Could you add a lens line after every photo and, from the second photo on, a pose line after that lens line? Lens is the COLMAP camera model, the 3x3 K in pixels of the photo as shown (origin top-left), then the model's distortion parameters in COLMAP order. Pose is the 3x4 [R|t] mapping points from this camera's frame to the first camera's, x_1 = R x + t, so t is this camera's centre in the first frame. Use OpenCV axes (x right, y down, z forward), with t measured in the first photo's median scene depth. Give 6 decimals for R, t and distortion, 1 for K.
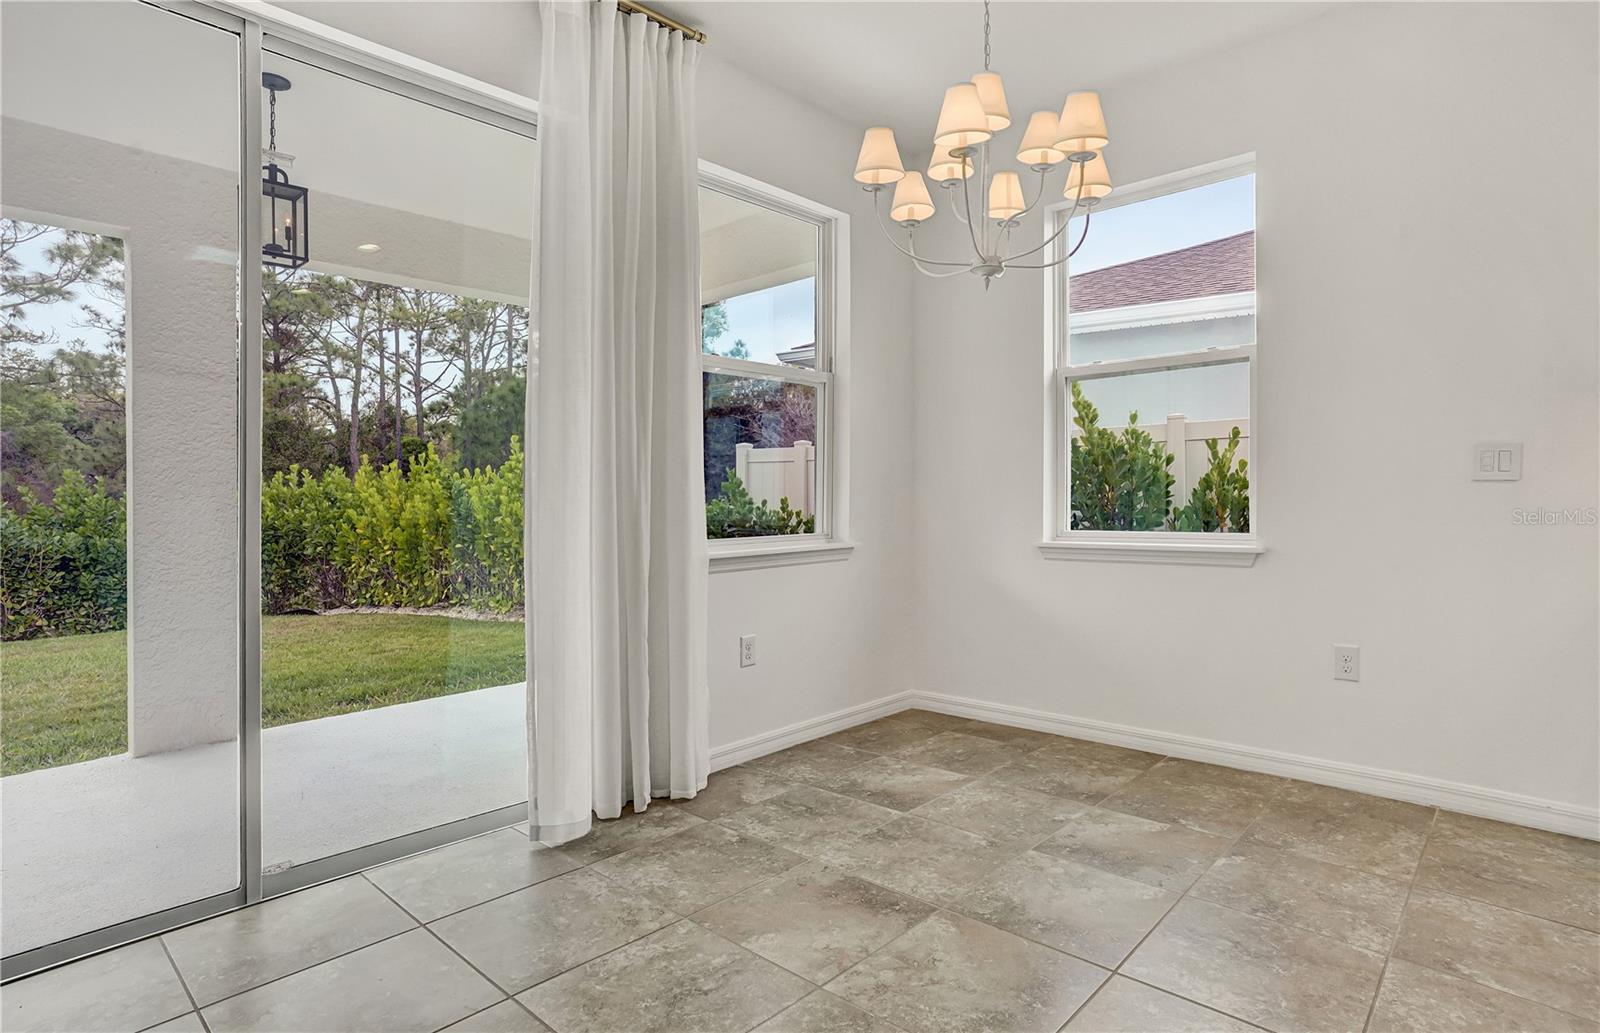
lens RADIAL K [[808.6, 0, 843.5], [0, 808.6, 506.4], [0, 0, 1]] dist [-0.041129, 0.025518]
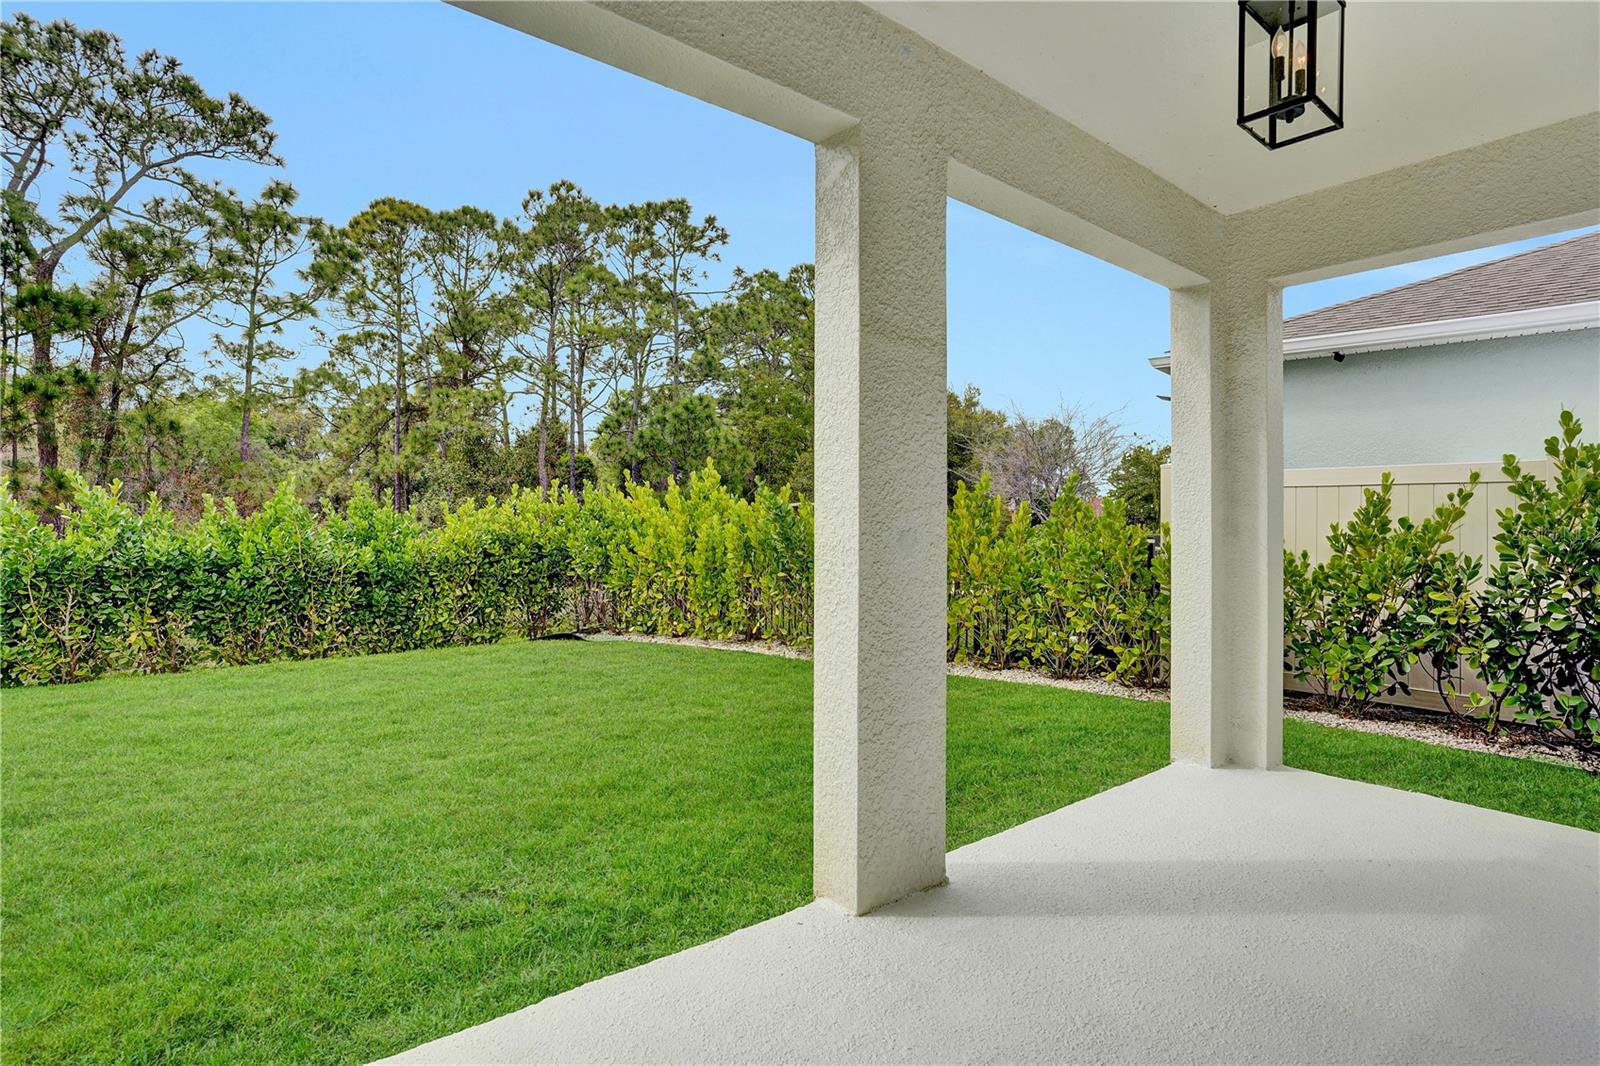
lens RADIAL K [[817.4, 0, 850.7], [0, 817.4, 533.4], [0, 0, 1]] dist [-0.077947, 0.027242]
pose [[0.992975, 0.025148, -0.115620, -0.262731], [-0.024841, 0.999683, 0.004096, -0.001051], [0.115687, -0.001195, 0.993285, 0.106939]]
